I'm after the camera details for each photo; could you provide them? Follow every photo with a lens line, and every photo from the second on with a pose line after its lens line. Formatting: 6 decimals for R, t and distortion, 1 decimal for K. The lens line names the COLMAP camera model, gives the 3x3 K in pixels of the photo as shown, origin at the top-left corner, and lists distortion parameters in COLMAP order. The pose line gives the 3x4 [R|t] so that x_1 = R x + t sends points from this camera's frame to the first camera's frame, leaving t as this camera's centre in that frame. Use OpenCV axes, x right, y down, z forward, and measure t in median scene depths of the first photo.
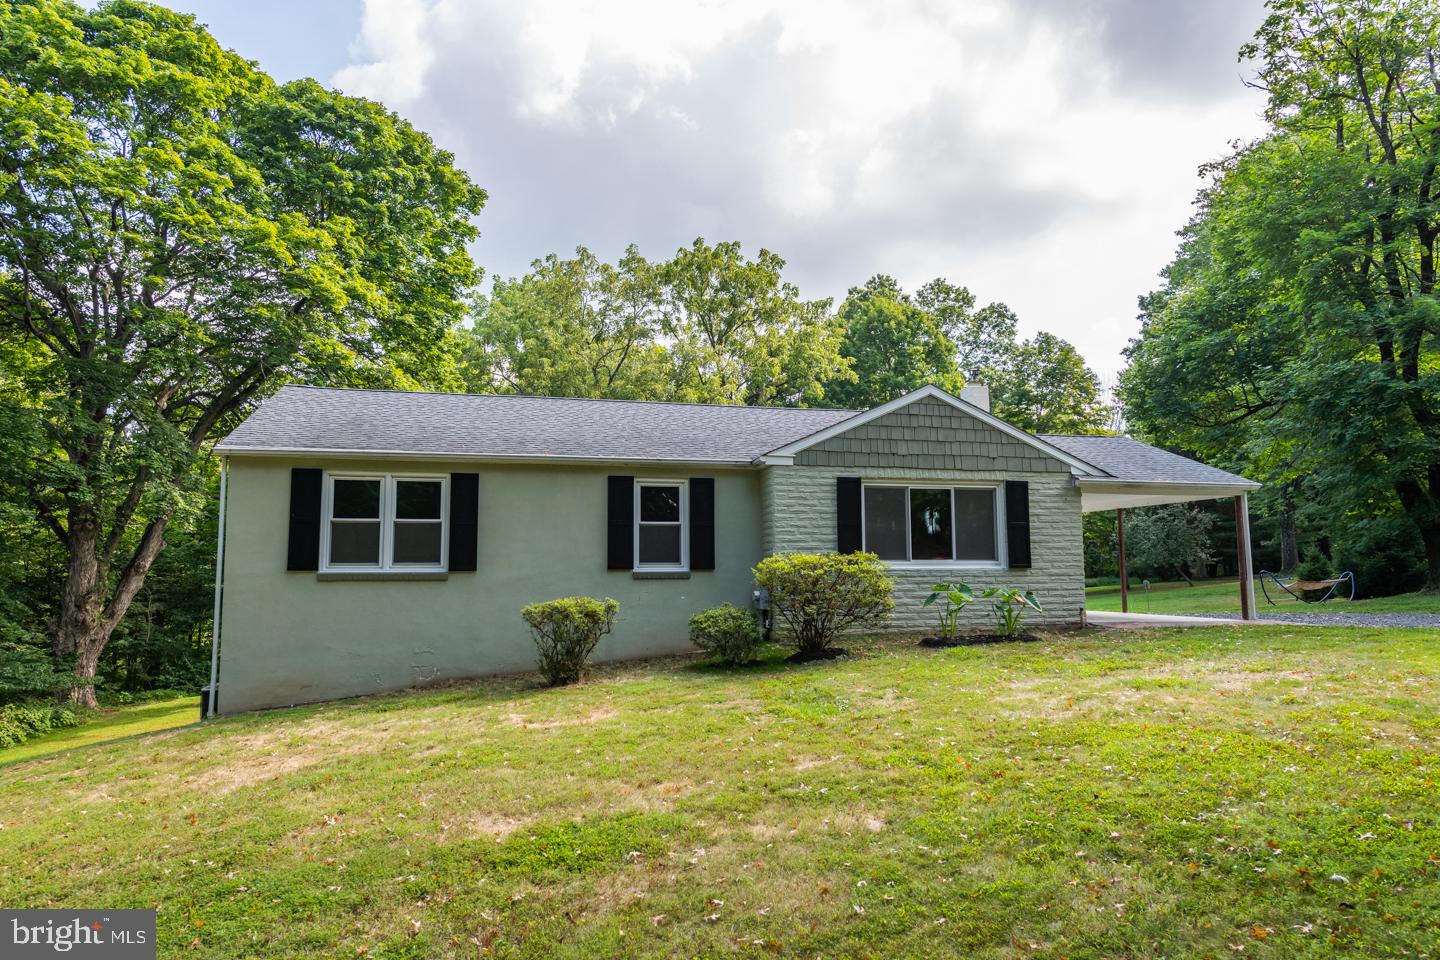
lens RADIAL K [[988.5, 0, 721.6], [0, 988.5, 478.6], [0, 0, 1]] dist [0.025580, -0.012491]
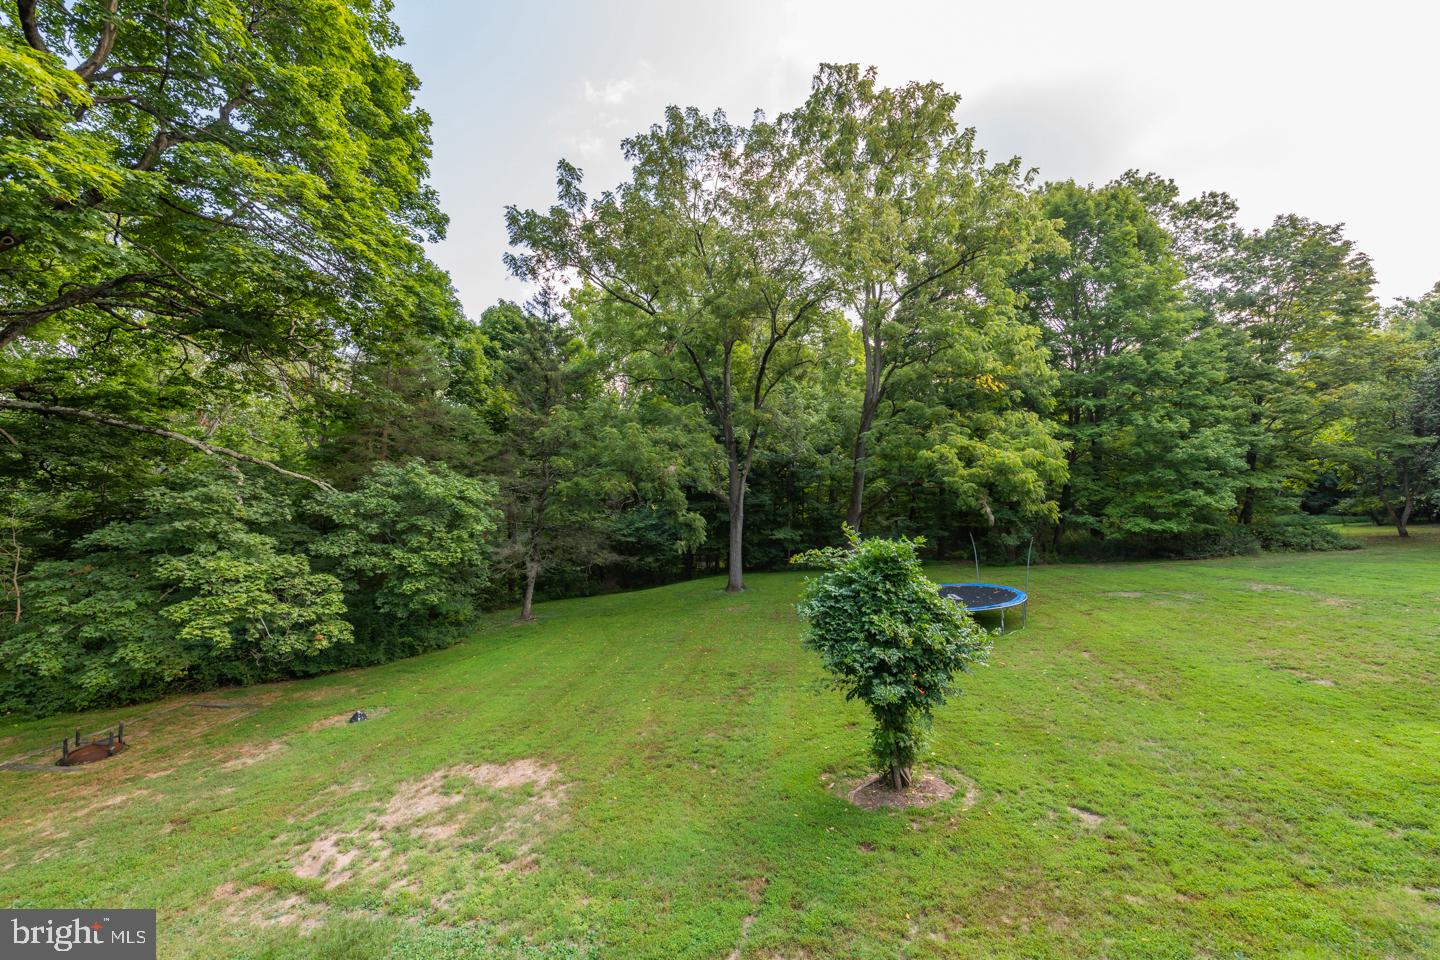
lens RADIAL K [[568.7, 0, 723.8], [0, 568.7, 478.5], [0, 0, 1]] dist [0.003330, -0.000291]
pose [[0.968449, -0.002406, -0.249202, -0.002700], [0.018759, 0.997820, 0.063270, 0.102057], [0.248506, -0.065949, 0.966383, 1.640912]]
